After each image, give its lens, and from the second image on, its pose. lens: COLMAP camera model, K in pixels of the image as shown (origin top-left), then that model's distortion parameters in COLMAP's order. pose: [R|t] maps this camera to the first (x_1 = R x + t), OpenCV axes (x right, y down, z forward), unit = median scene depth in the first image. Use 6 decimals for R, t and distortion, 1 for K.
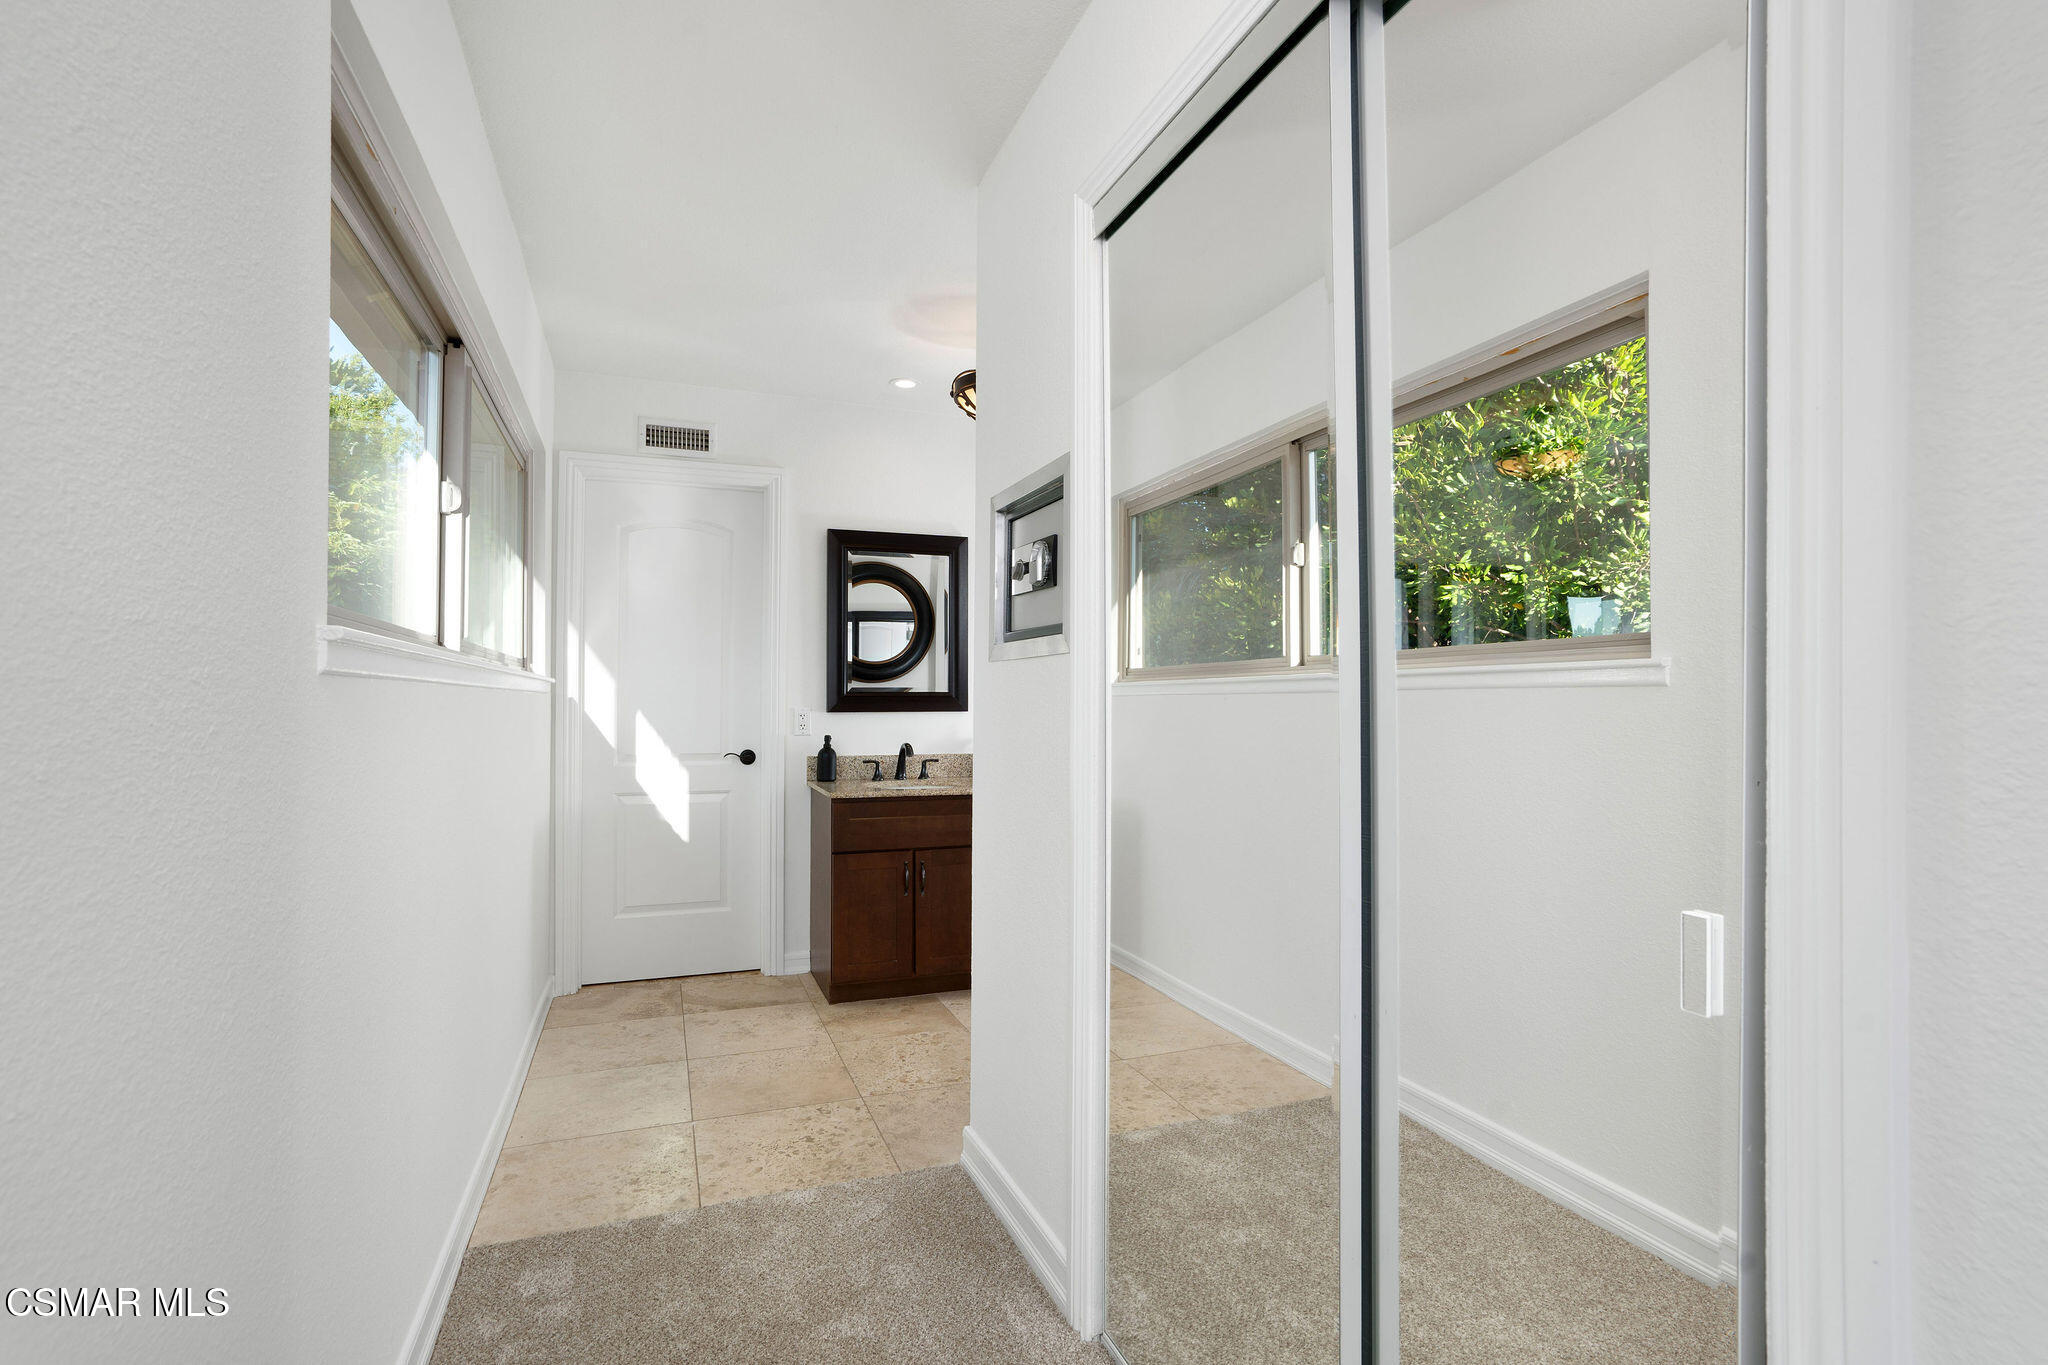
lens RADIAL K [[968.1, 0, 1020.1], [0, 968.1, 682.6], [0, 0, 1]] dist [-0.029661, 0.000051]
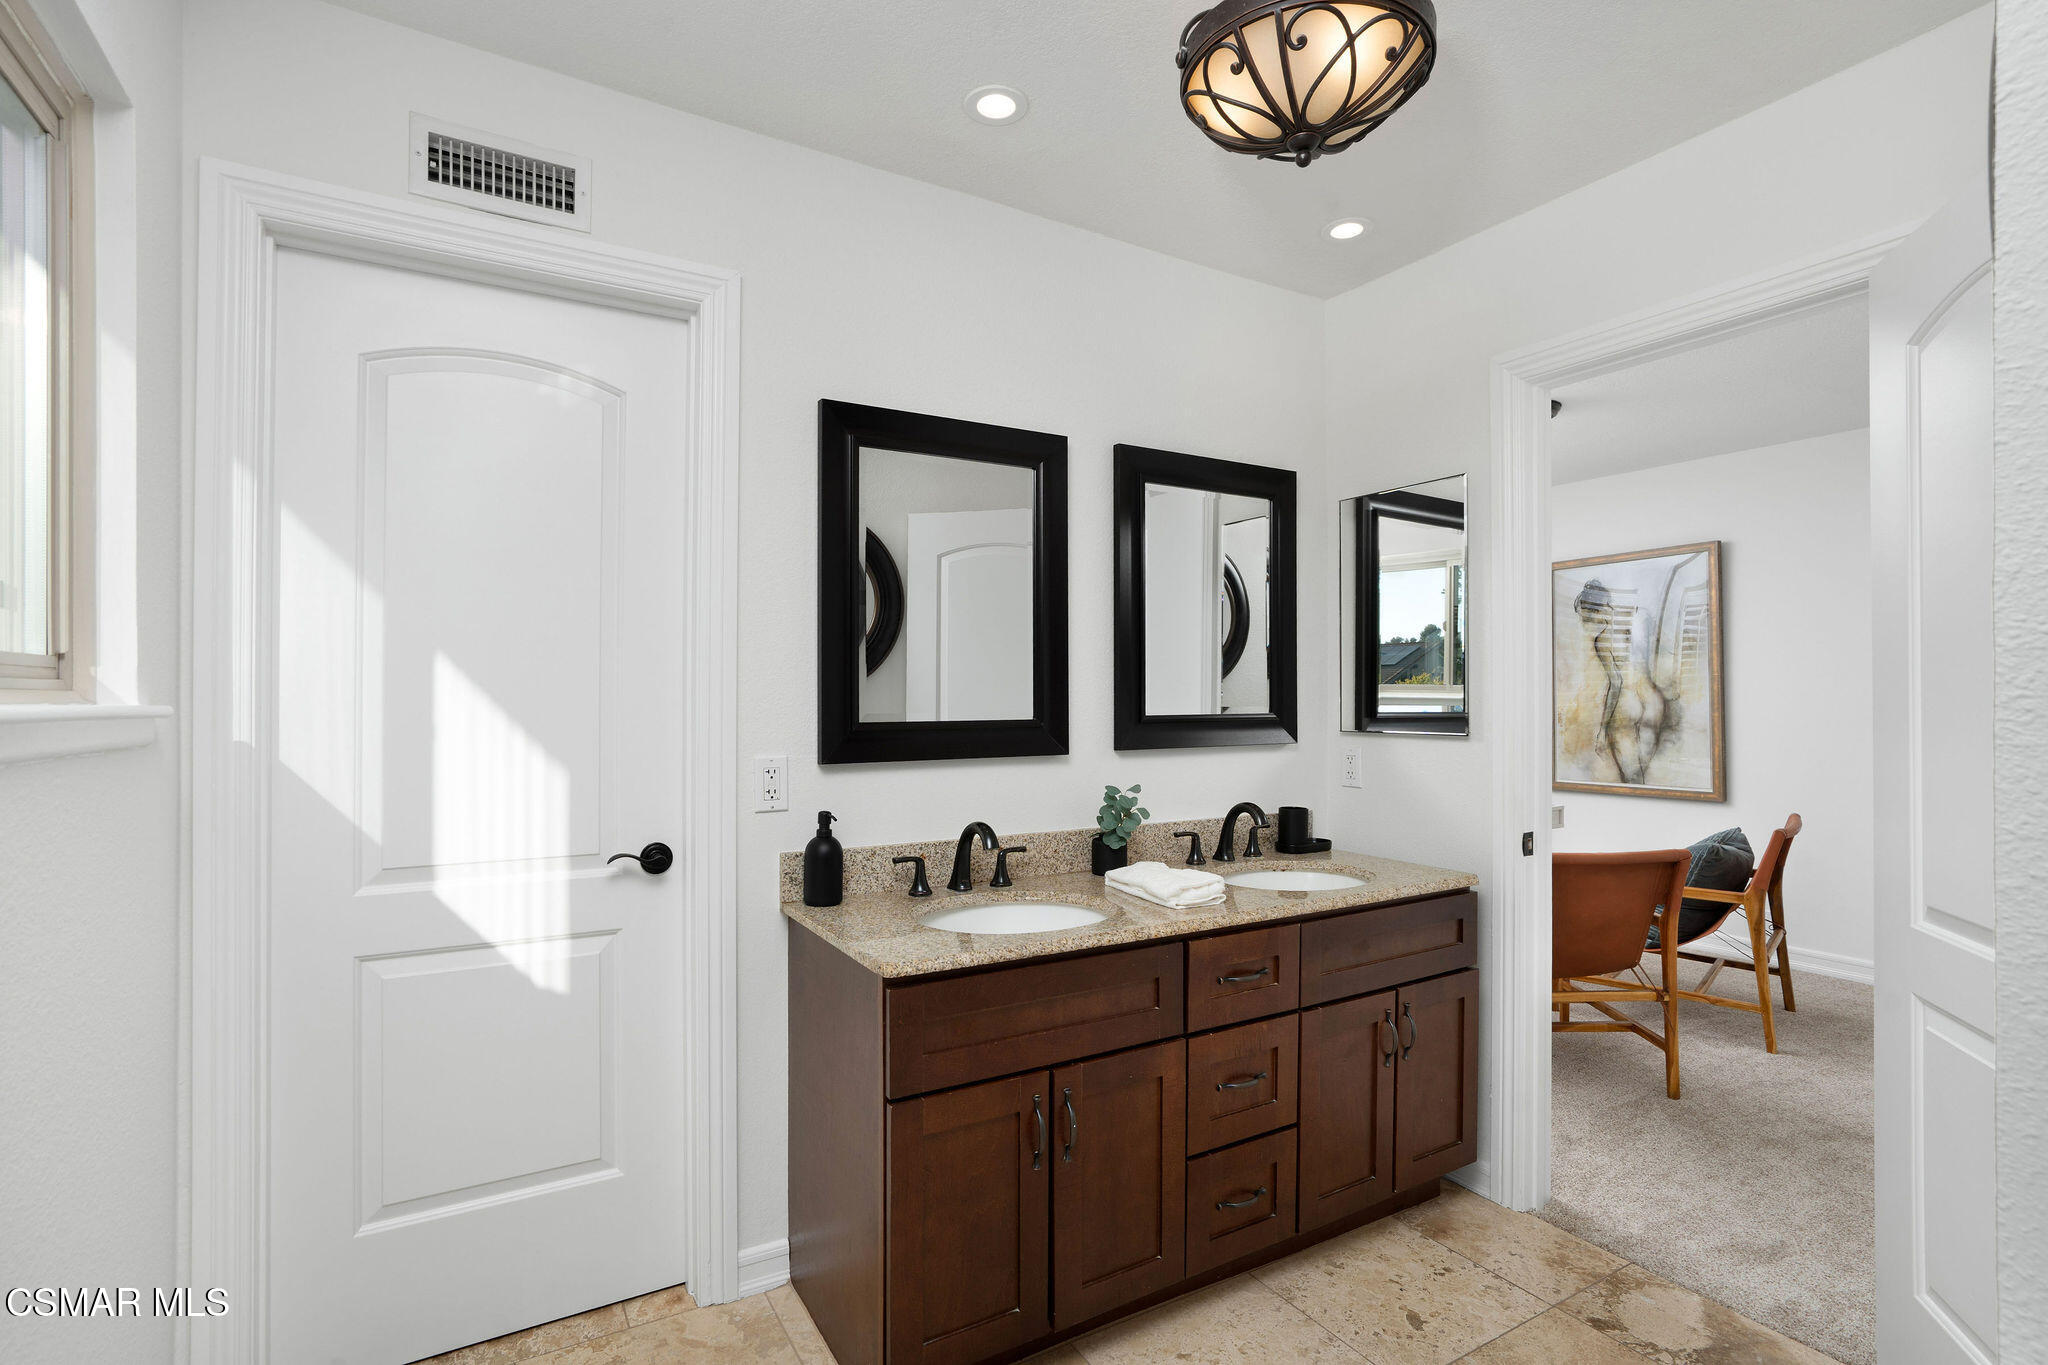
lens RADIAL K [[968.1, 0, 1032.8], [0, 968.1, 692.5], [0, 0, 1]] dist [-0.029661, 0.000051]
pose [[0.986554, -0.004413, 0.163376, -0.173997], [0.004125, 0.999989, 0.002102, -0.007328], [-0.163383, -0.001399, 0.986562, 0.489755]]
